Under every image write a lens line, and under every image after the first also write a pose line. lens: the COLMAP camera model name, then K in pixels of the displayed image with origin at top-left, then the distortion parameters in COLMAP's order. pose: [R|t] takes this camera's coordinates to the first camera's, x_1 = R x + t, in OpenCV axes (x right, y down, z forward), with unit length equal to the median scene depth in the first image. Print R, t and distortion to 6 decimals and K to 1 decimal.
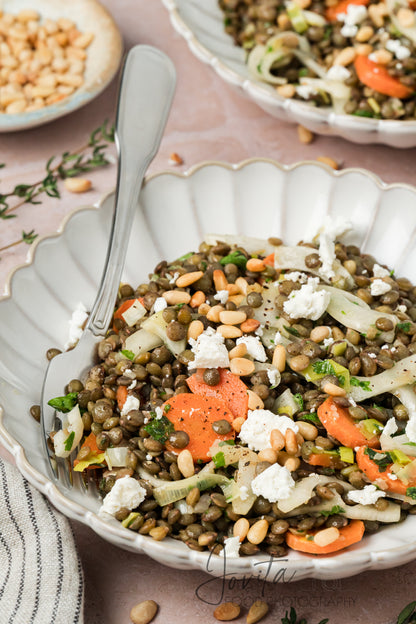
lens RADIAL K [[2640.7, 0, 210.4], [0, 2640.7, 307.4], [0, 0, 1]] dist [0.107607, 0.000000]
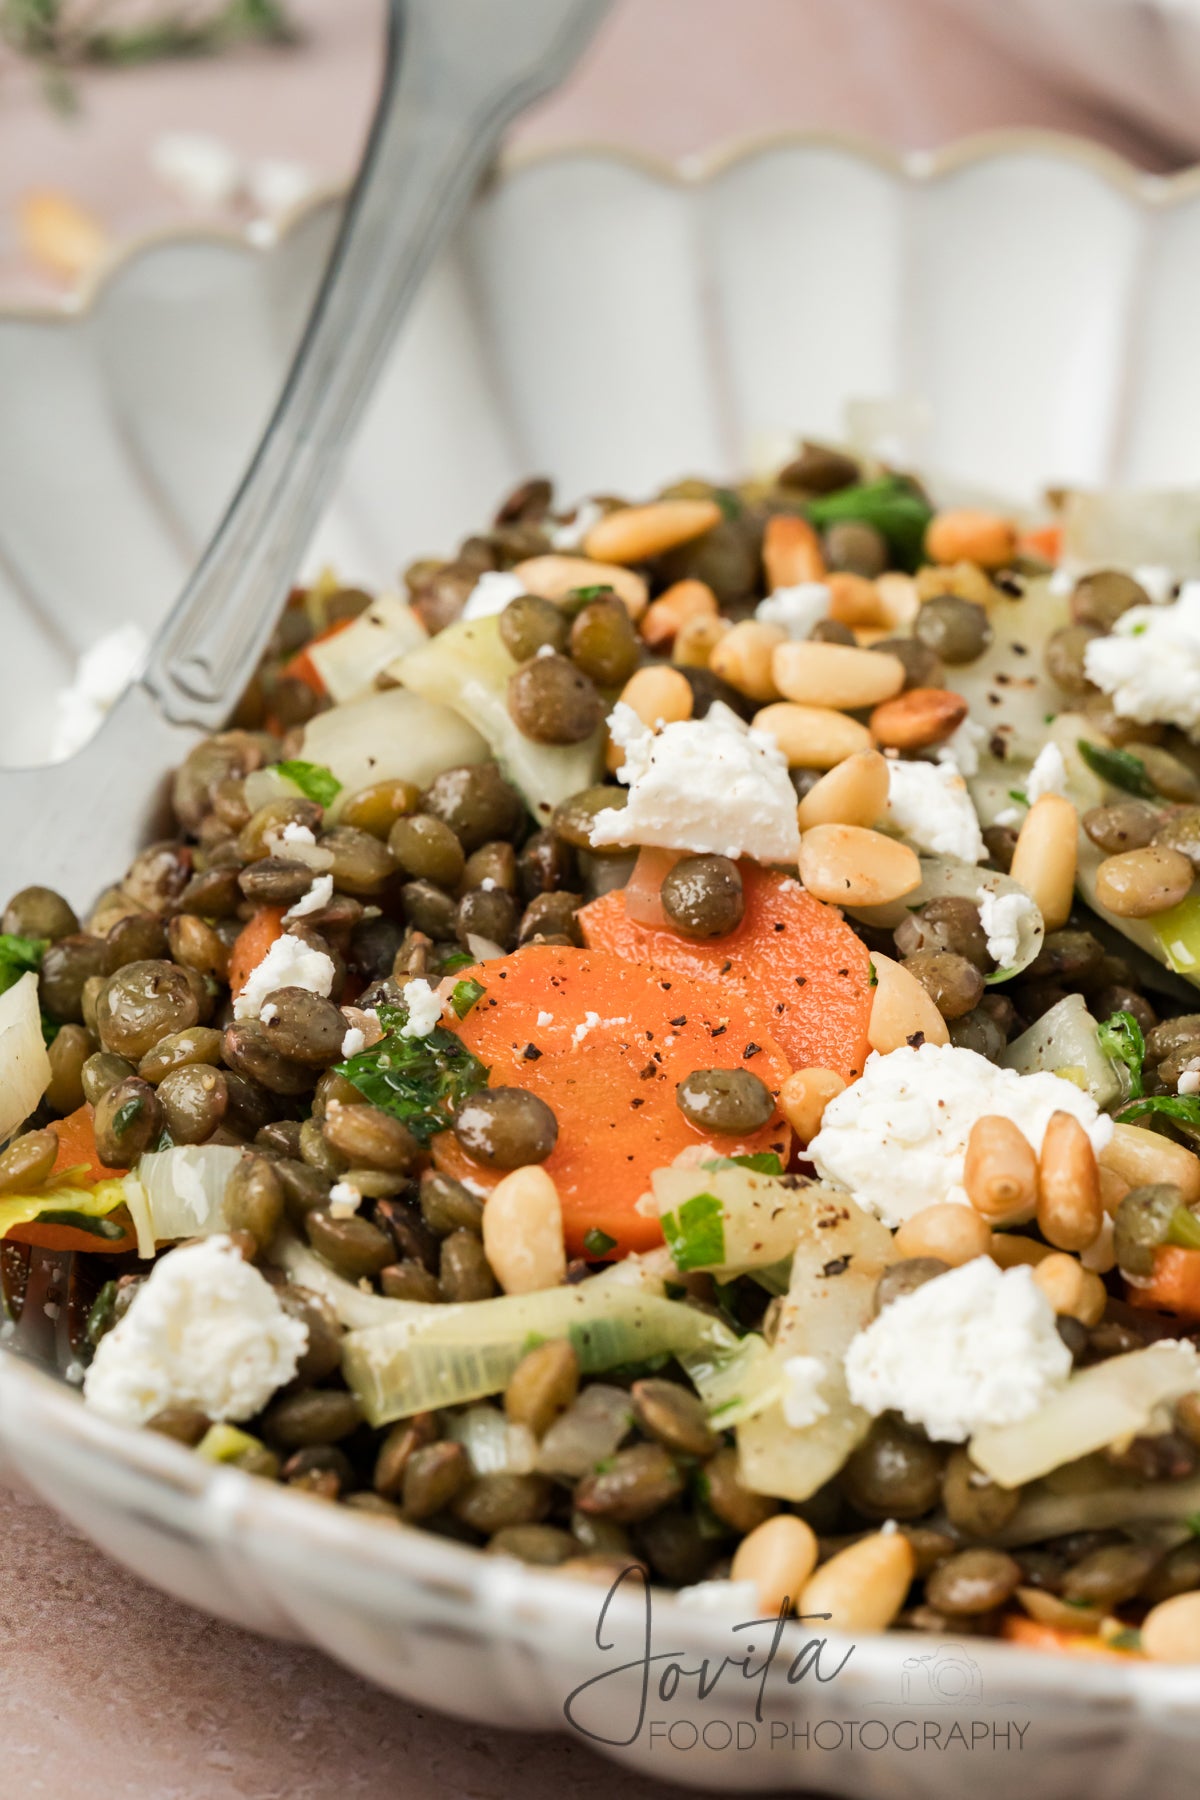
lens RADIAL K [[7617.4, 0, 606.3], [0, 7617.4, 892.8], [0, 0, 1]] dist [0.107607, 0.000000]
pose [[0.994741, 0.088951, -0.050770, 0.022611], [-0.097286, 0.975595, -0.196851, 0.141376], [0.032021, 0.200755, 0.979118, 0.427587]]
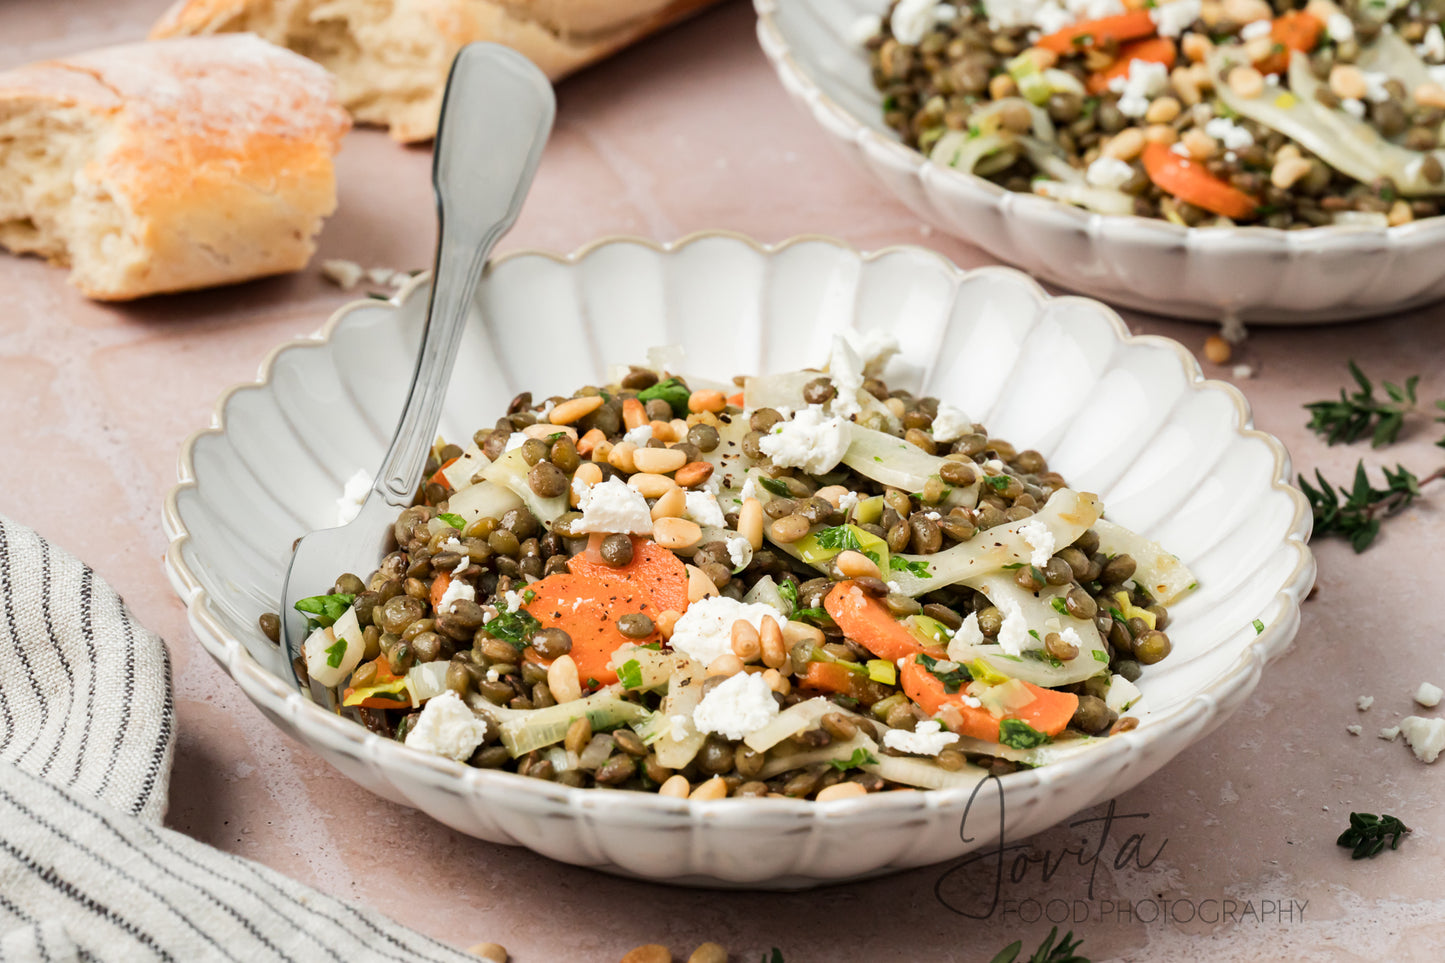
lens RADIAL K [[6115.1, 0, 721.1], [0, 6115.1, 487.9], [0, 0, 1]] dist [0.107607, 0.000000]
pose [[0.999974, -0.005922, 0.004084, 0.015745], [0.006730, 0.970701, -0.240198, 0.297139], [-0.002542, 0.240219, 0.970715, -0.145793]]
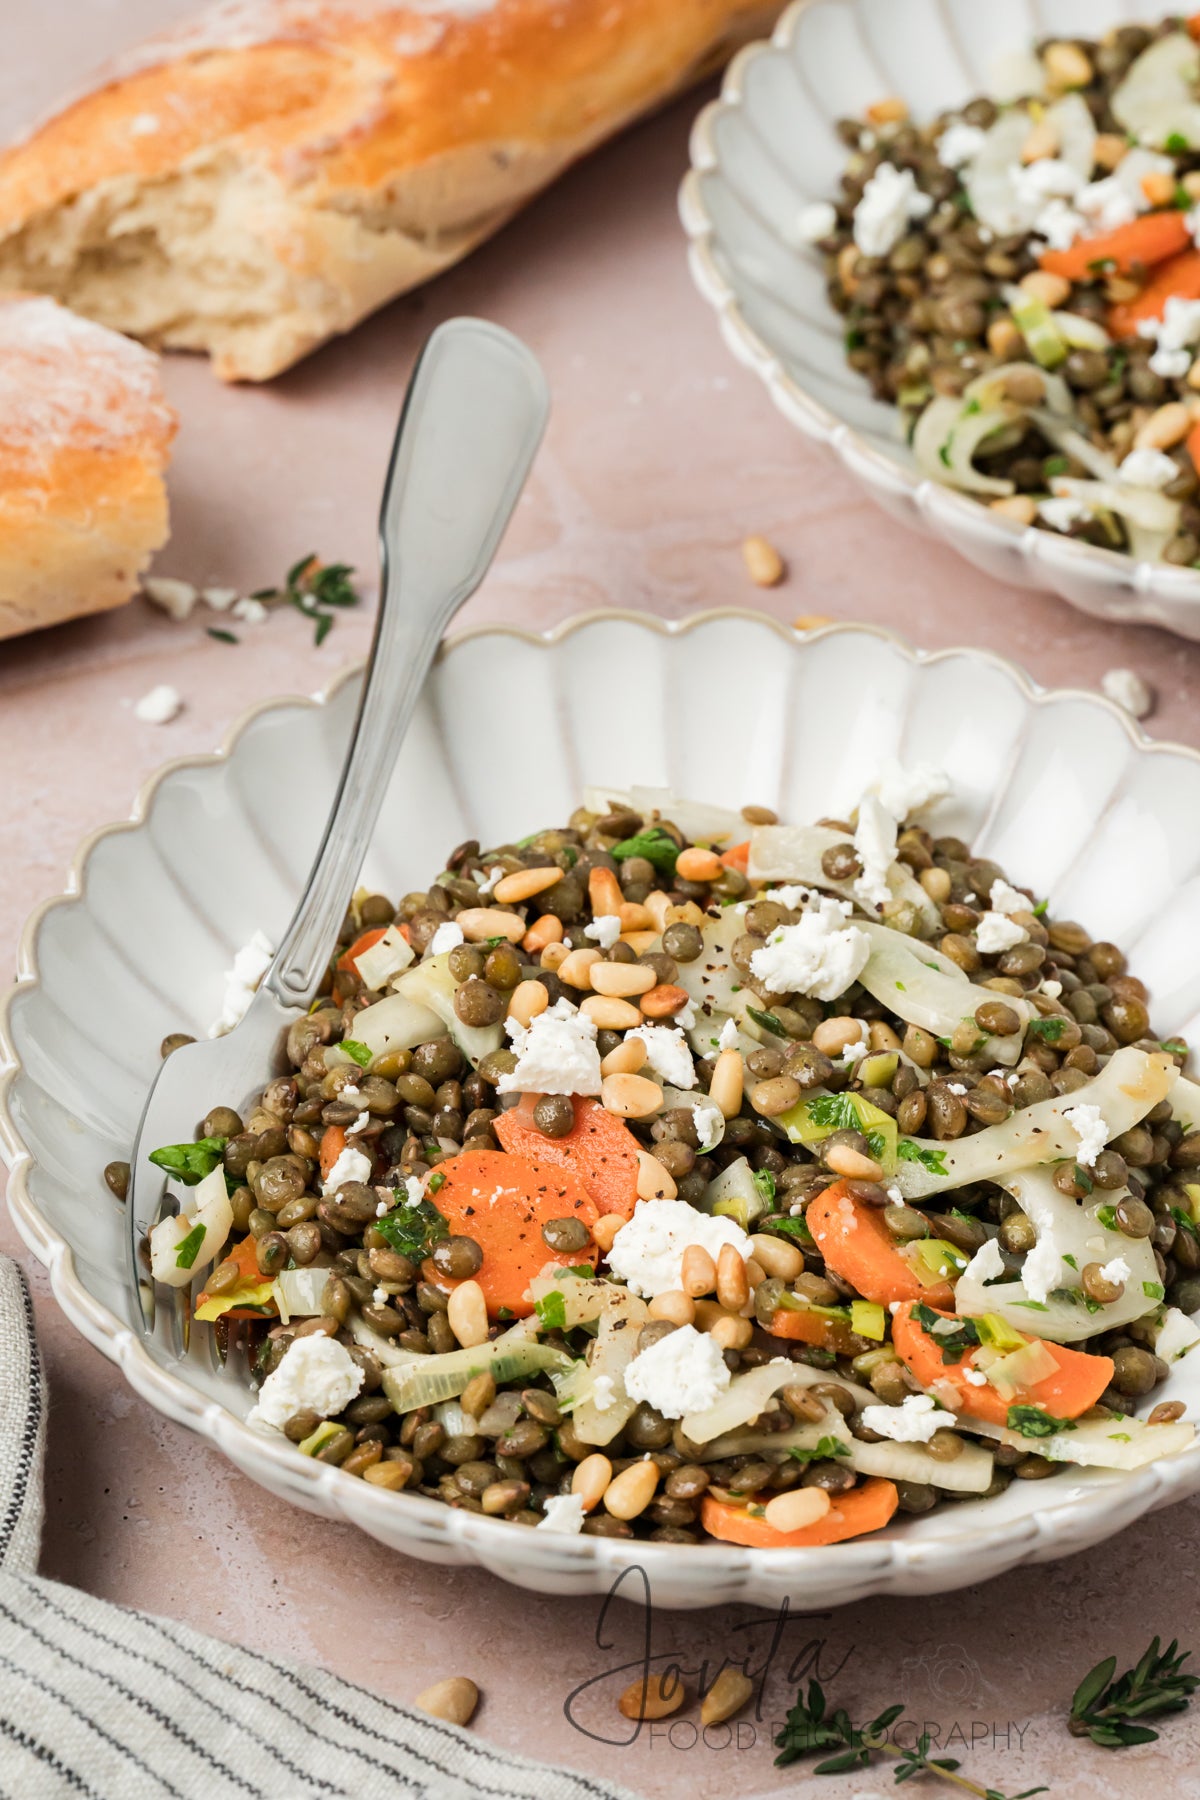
lens RADIAL K [[7617.4, 0, 597.2], [0, 7617.4, 909.2], [0, 0, 1]] dist [0.107607, 0.000000]
pose [[0.996779, 0.057731, -0.055669, 0.069988], [-0.060992, 0.996406, -0.058784, 0.062876], [0.052076, 0.061990, 0.996717, -0.164663]]
